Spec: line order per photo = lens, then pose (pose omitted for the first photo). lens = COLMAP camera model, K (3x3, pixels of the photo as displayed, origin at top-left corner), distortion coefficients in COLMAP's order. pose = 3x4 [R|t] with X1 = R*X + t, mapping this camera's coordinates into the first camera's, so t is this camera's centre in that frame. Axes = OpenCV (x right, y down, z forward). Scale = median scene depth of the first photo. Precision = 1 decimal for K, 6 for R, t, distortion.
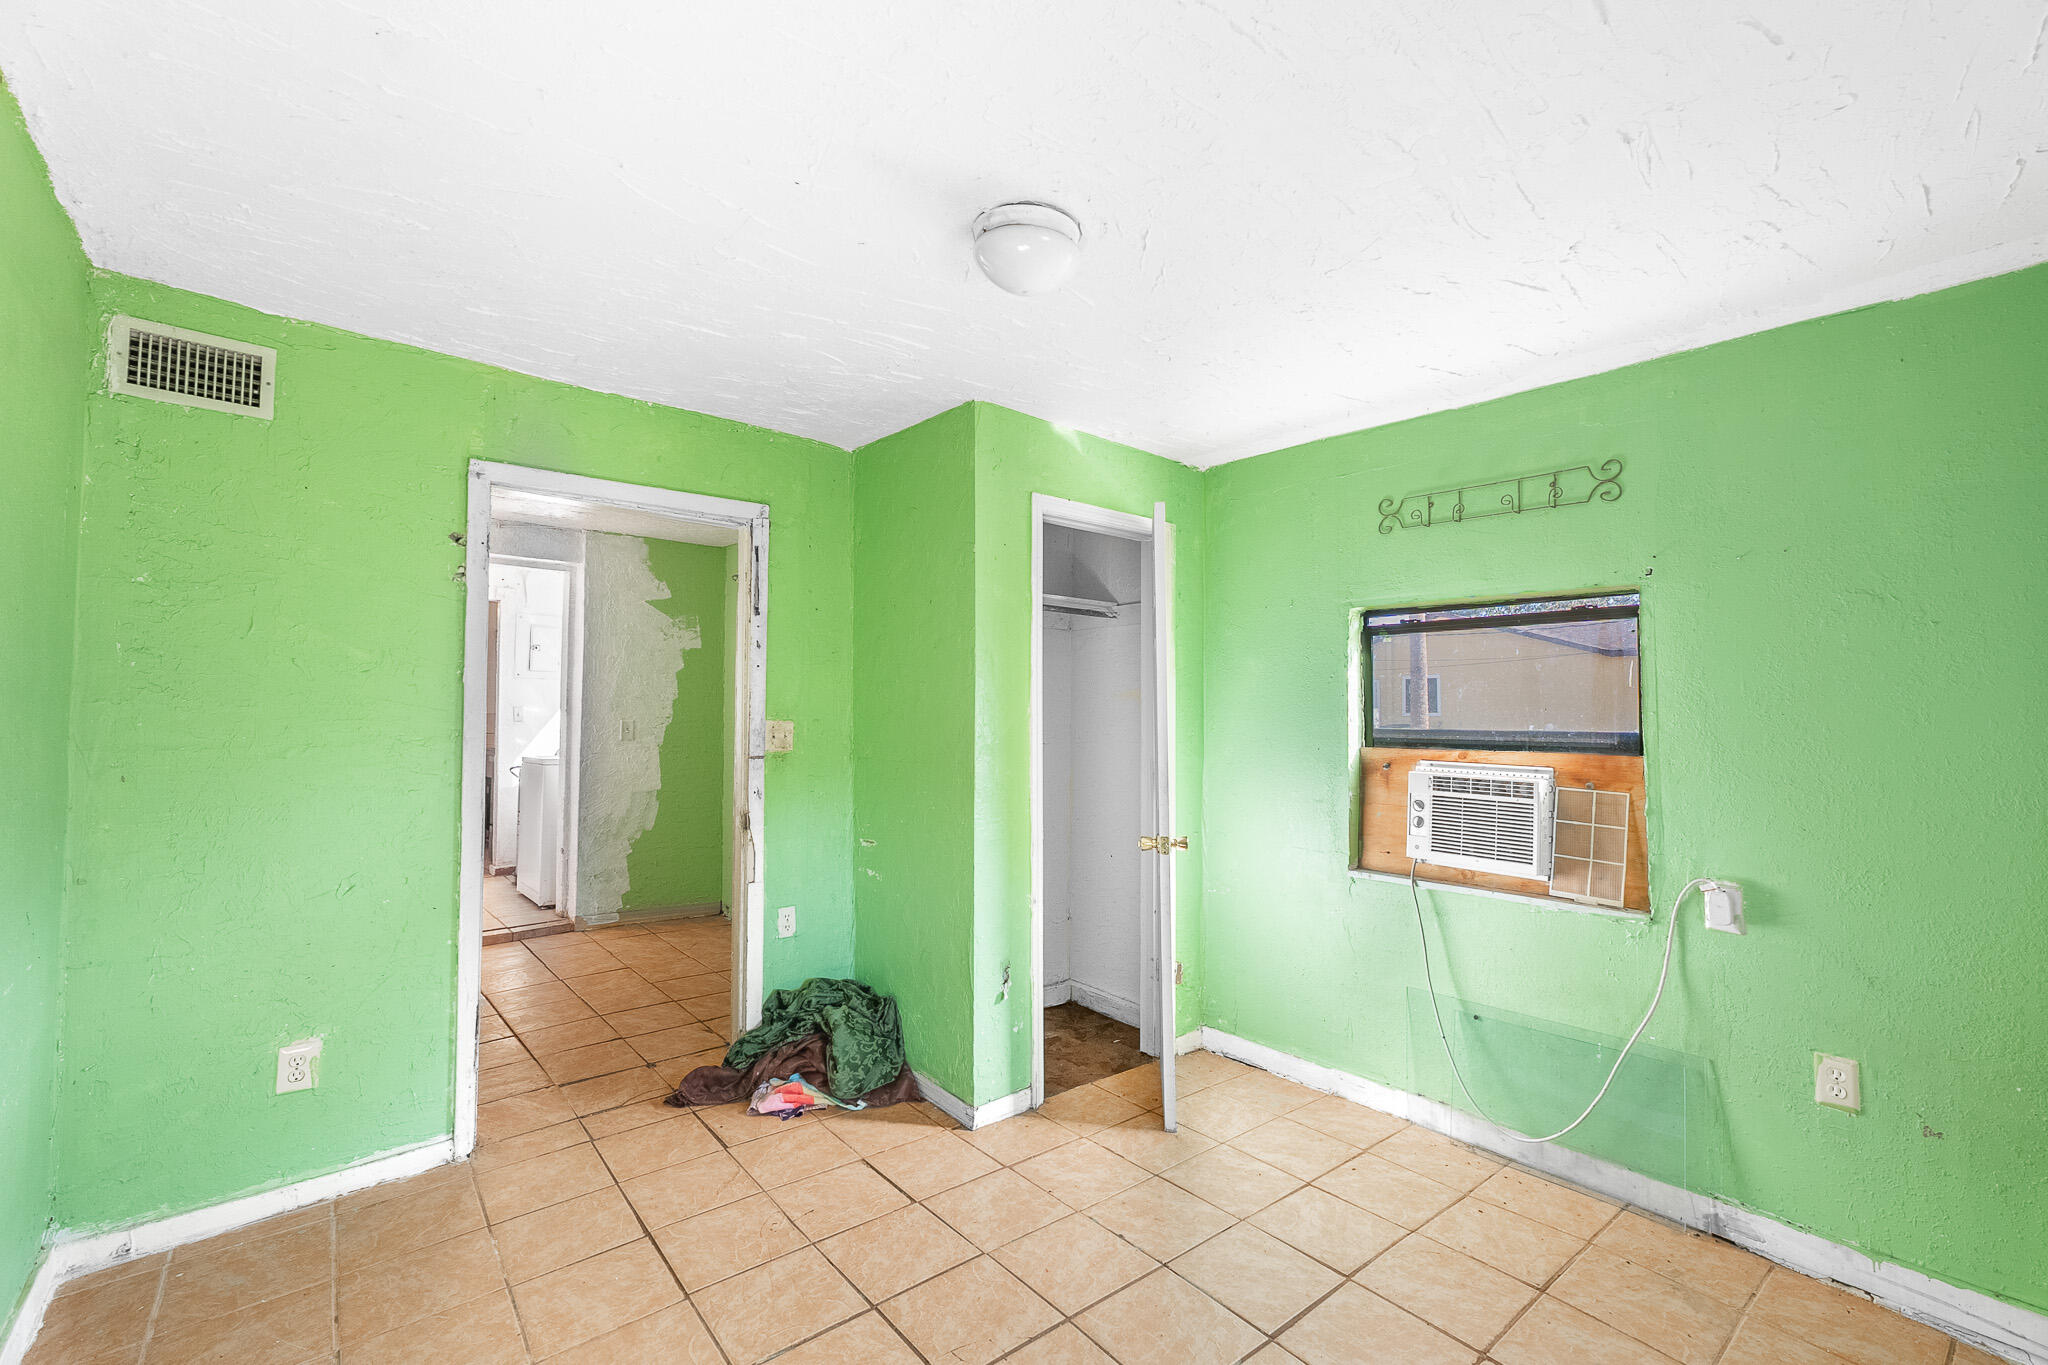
lens RADIAL K [[860.7, 0, 1023.4], [0, 860.7, 680.7], [0, 0, 1]] dist [0.006699, -0.000051]
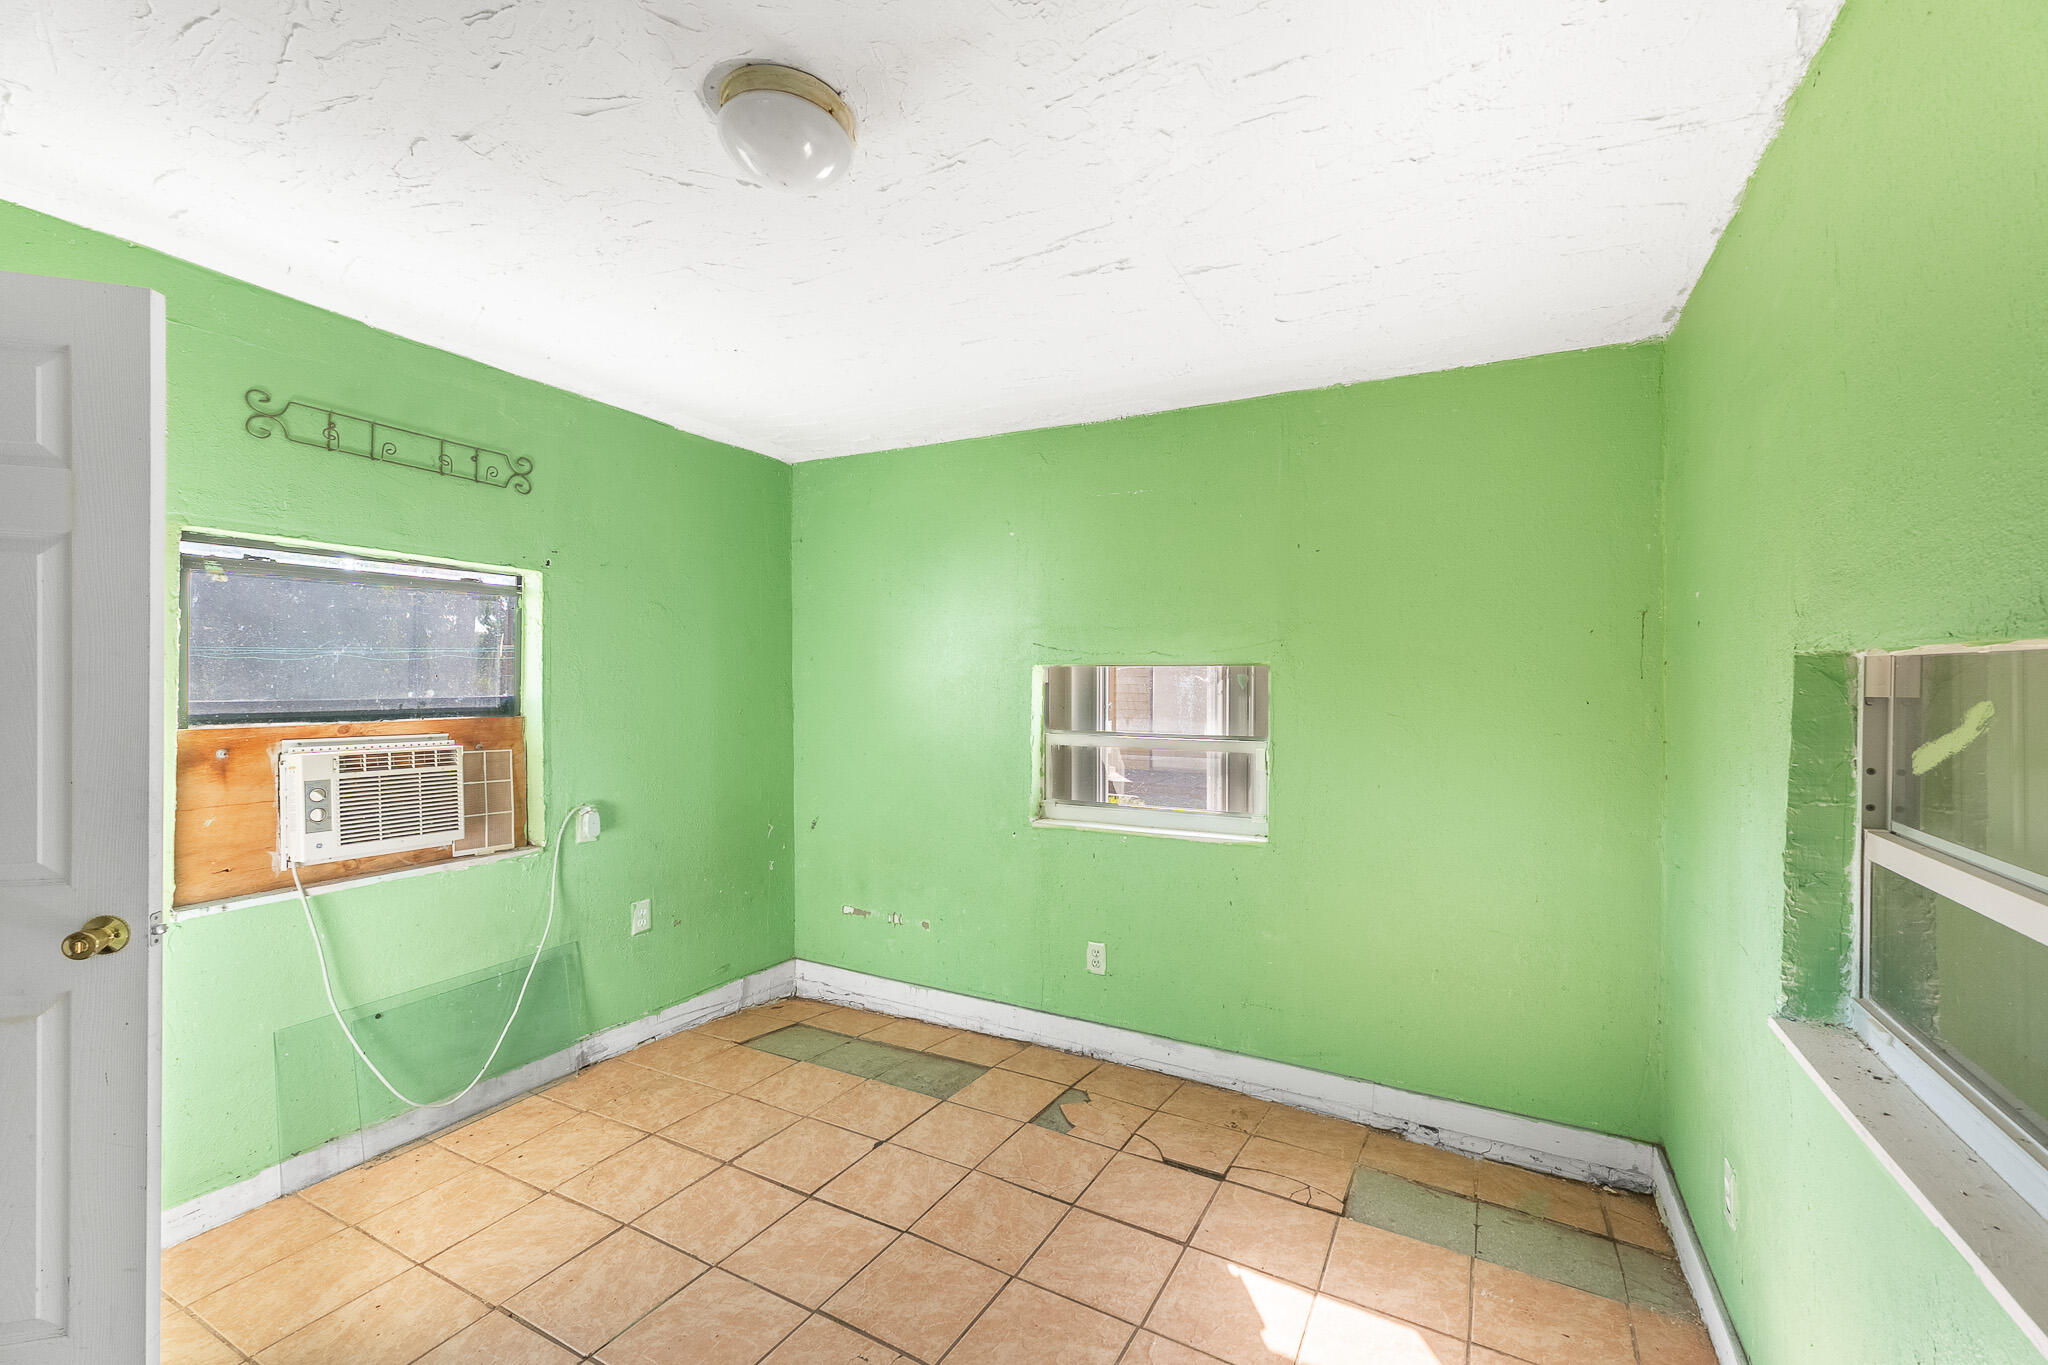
lens RADIAL K [[860.7, 0, 1035.0], [0, 860.7, 693.5], [0, 0, 1]] dist [0.006699, -0.000051]
pose [[-0.380067, -0.020486, 0.924732, -0.621663], [-0.039581, 0.999199, 0.005868, 0.021371], [-0.924112, -0.034372, -0.380573, 0.787068]]
